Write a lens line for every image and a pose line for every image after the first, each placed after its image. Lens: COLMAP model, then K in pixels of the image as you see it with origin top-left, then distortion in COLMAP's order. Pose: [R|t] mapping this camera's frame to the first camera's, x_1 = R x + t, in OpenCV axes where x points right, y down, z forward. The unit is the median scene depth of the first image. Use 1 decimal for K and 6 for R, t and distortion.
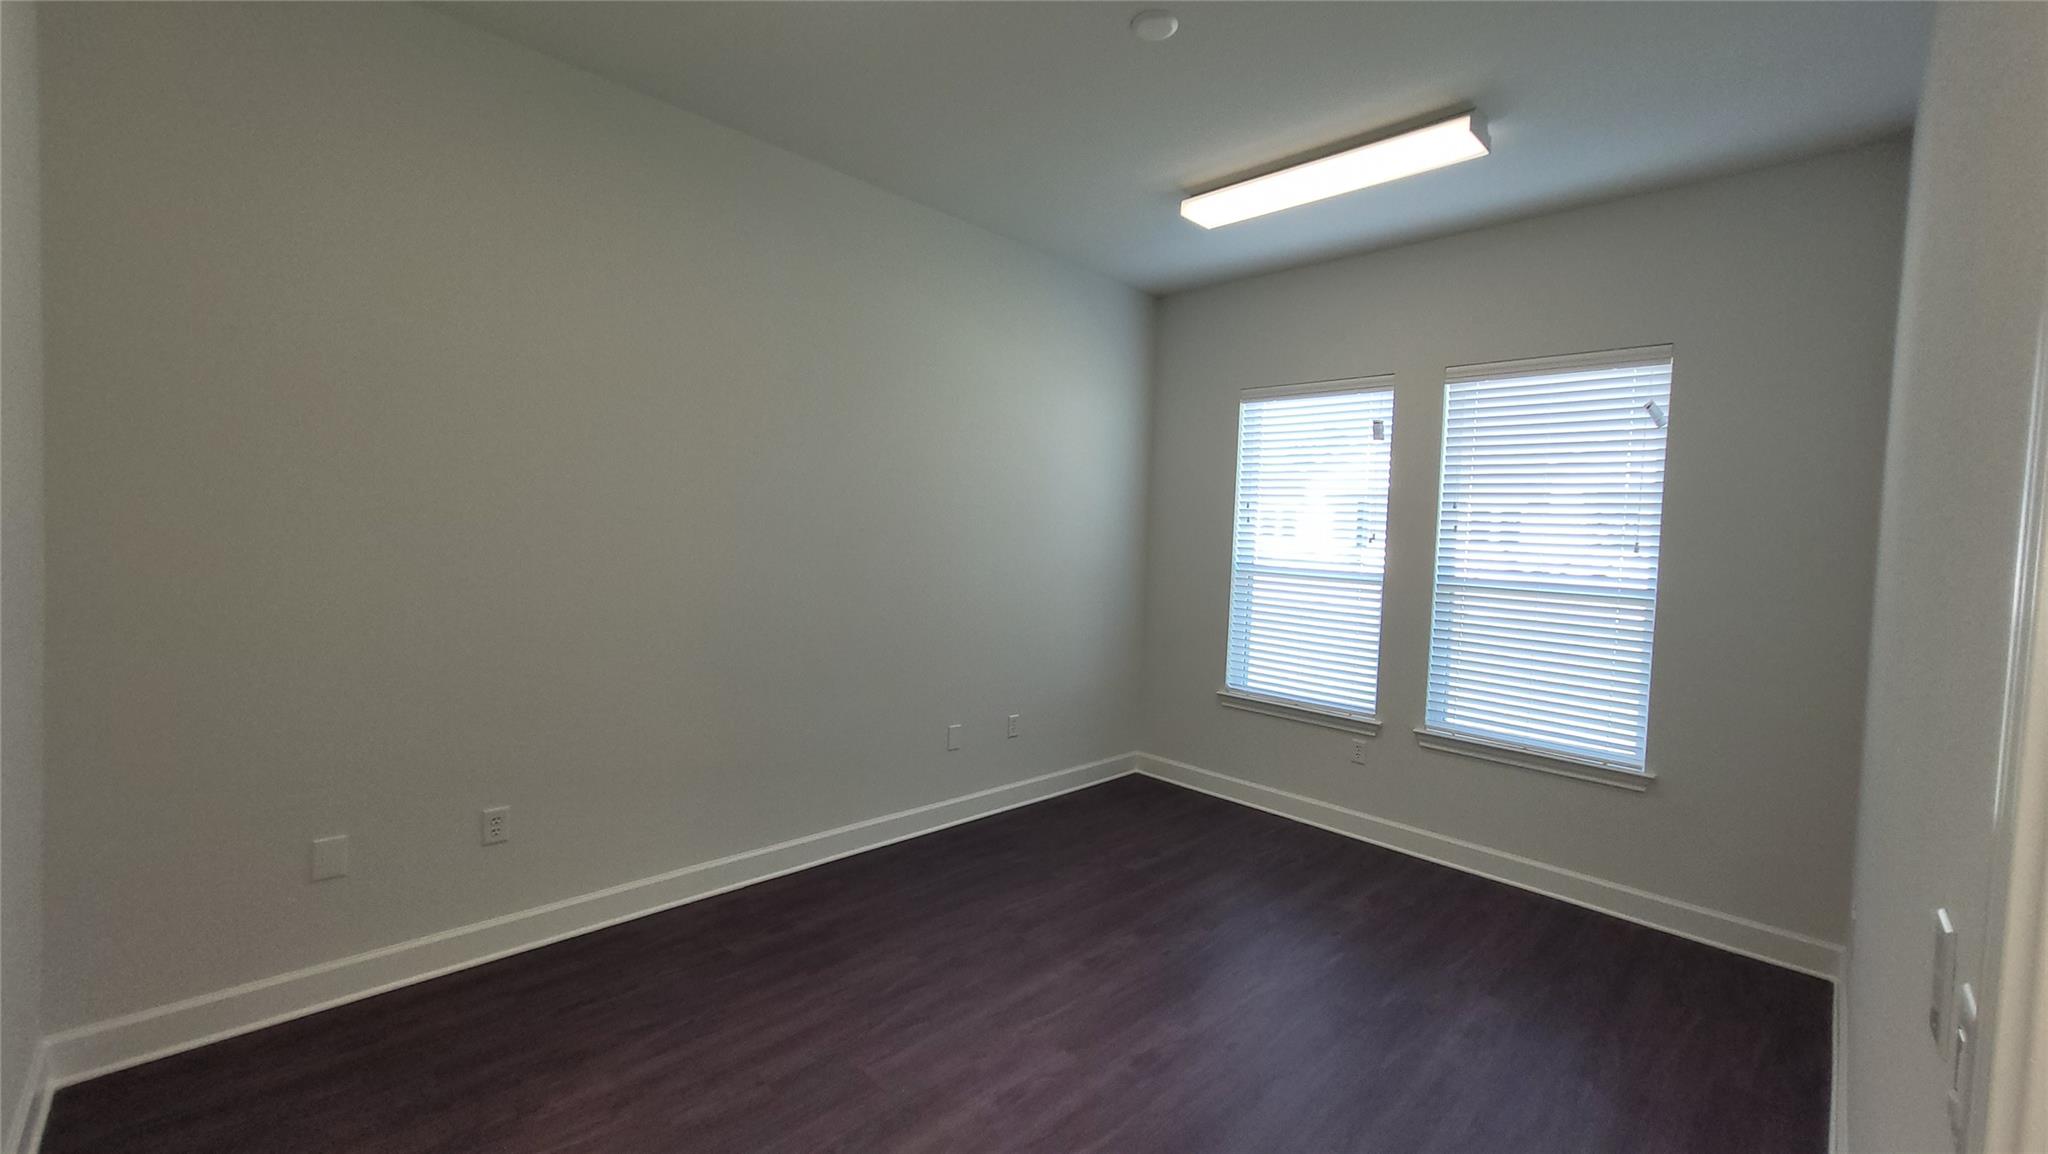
lens RADIAL K [[797.4, 0, 1024.7], [0, 797.4, 572.5], [0, 0, 1]] dist [-0.013888, -0.001456]
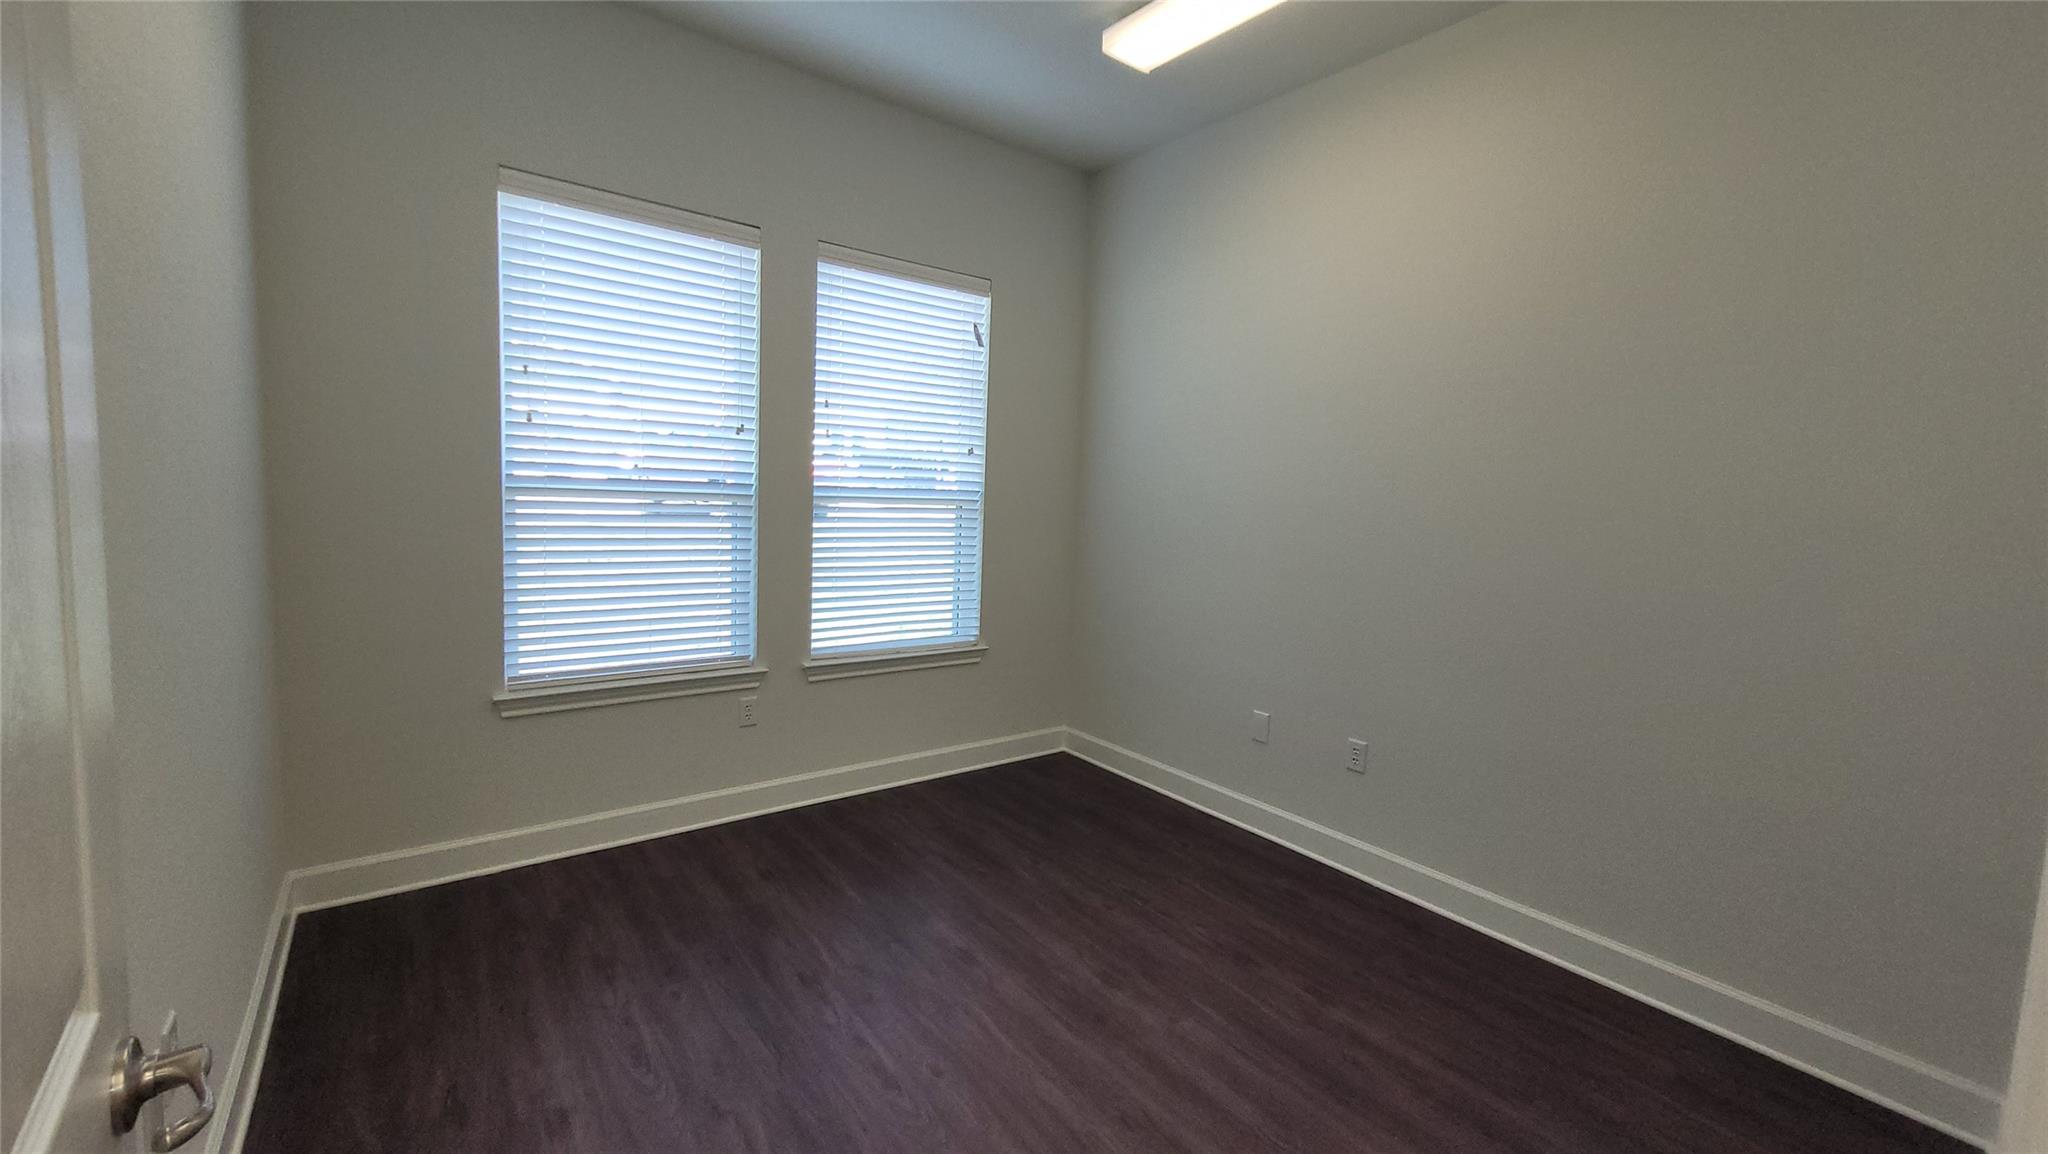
lens RADIAL K [[797.4, 0, 1011.7], [0, 797.4, 564.2], [0, 0, 1]] dist [-0.013888, -0.001456]
pose [[0.133331, -0.120689, 0.983696, -0.325570], [0.021991, 0.992673, 0.118810, -0.008486], [-0.990827, 0.005792, 0.135009, 0.679113]]
